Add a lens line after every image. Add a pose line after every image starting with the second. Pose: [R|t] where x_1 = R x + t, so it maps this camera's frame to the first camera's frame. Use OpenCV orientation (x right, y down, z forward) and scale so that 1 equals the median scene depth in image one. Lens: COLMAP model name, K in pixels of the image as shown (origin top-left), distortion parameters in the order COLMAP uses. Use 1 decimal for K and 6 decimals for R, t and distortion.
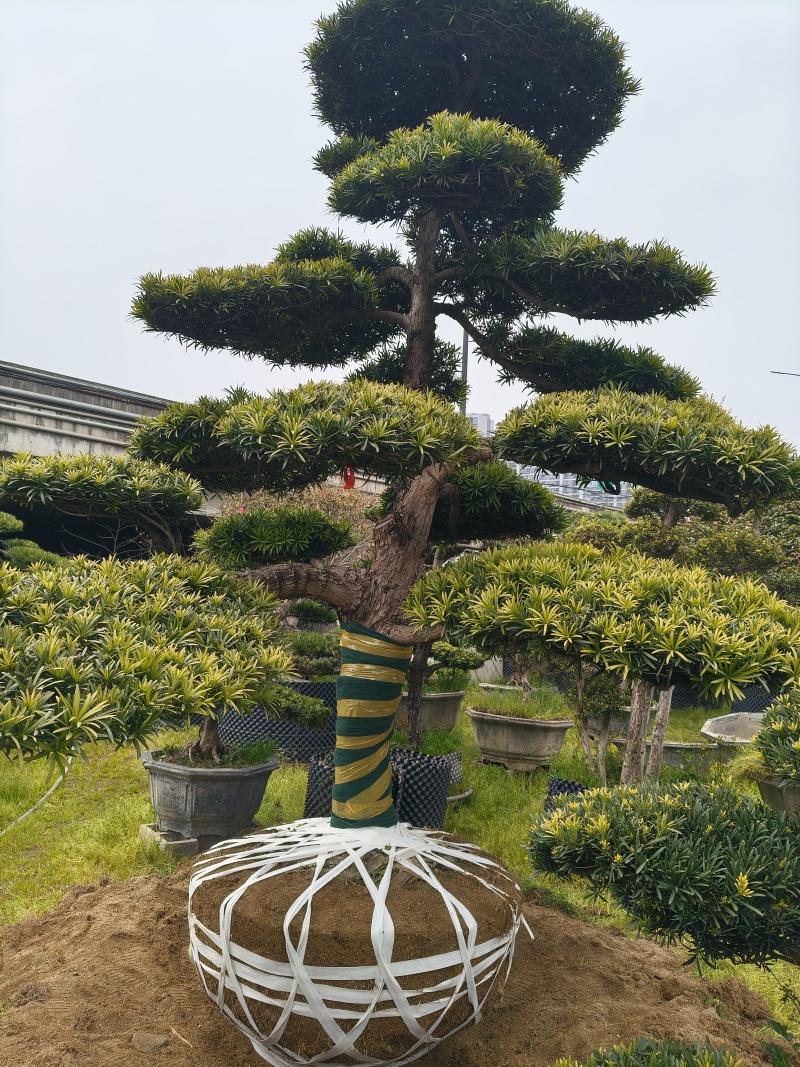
lens RADIAL K [[804.2, 0, 401.2], [0, 804.2, 535.6], [0, 0, 1]] dist [0.001838, -0.003641]
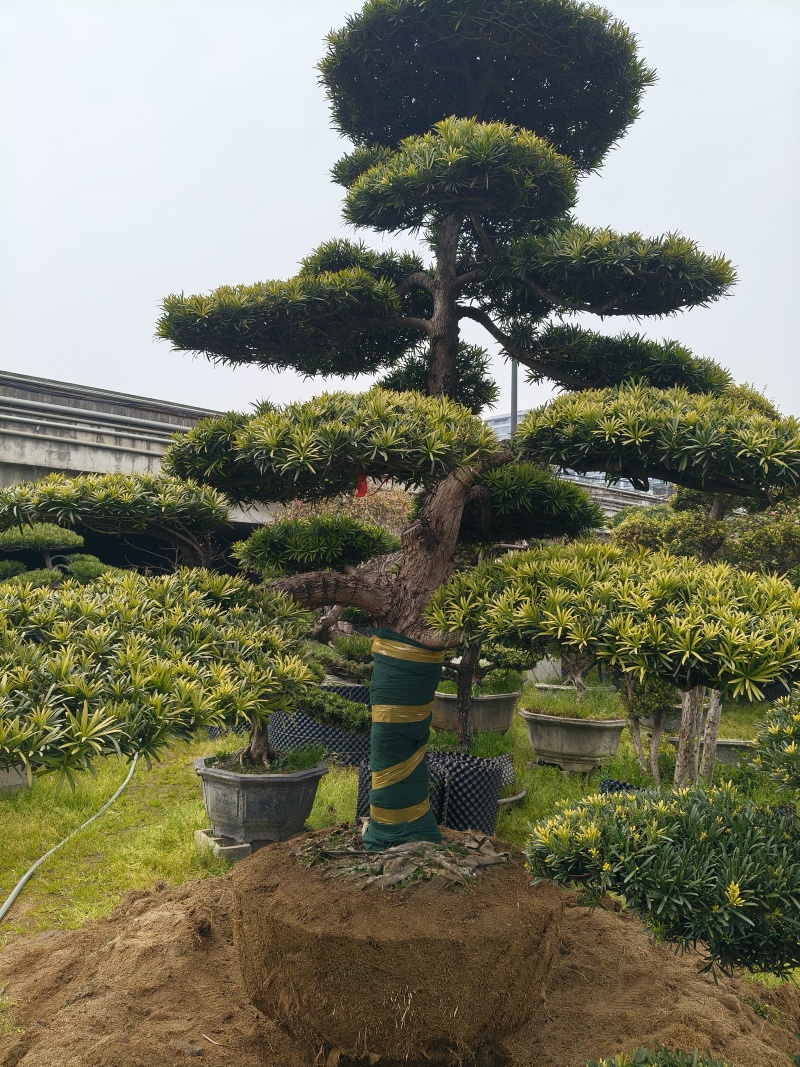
lens RADIAL K [[801.9, 0, 400.0], [0, 801.9, 533.5], [0, 0, 1]] dist [0.004949, -0.008047]
pose [[0.996872, -0.035846, -0.070431, 0.037309], [0.035485, 0.999350, -0.006373, -0.003944], [0.070614, 0.003854, 0.997496, -0.000771]]
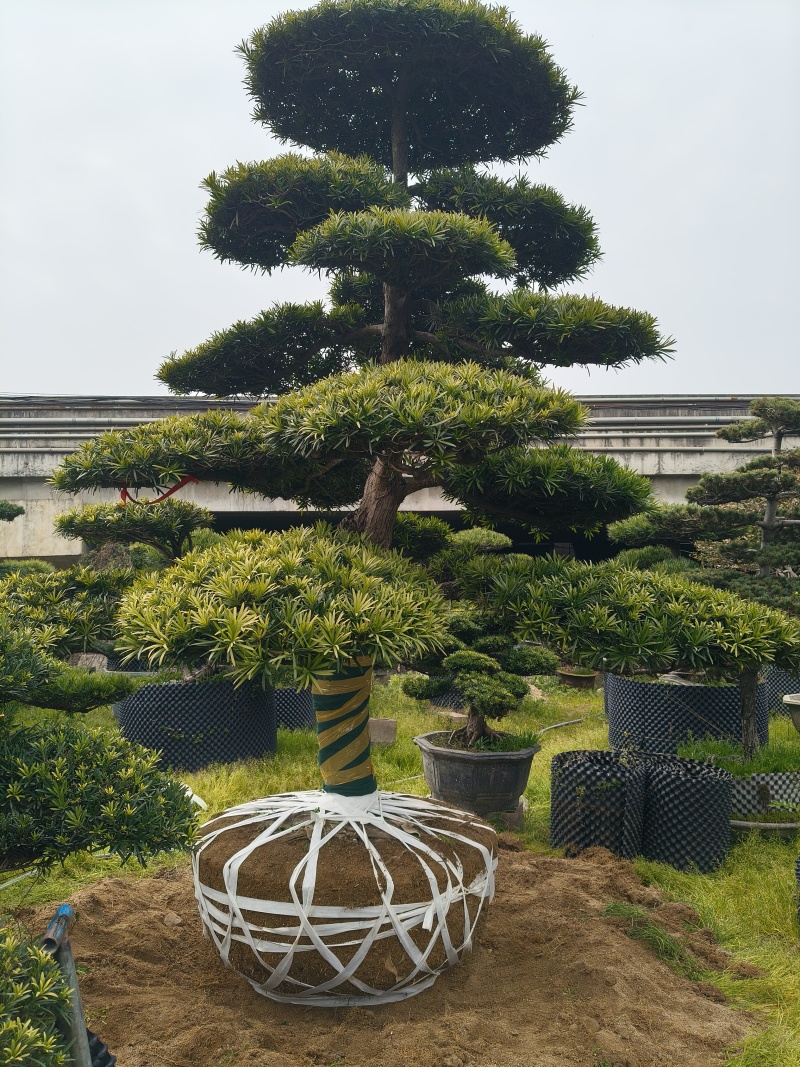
lens RADIAL K [[804.2, 0, 401.2], [0, 804.2, 535.6], [0, 0, 1]] dist [0.001838, -0.003641]
pose [[0.669908, -0.096385, -0.736161, 2.148777], [0.088864, 0.994819, -0.049385, 0.168656], [0.737107, -0.032335, 0.675002, 0.793997]]
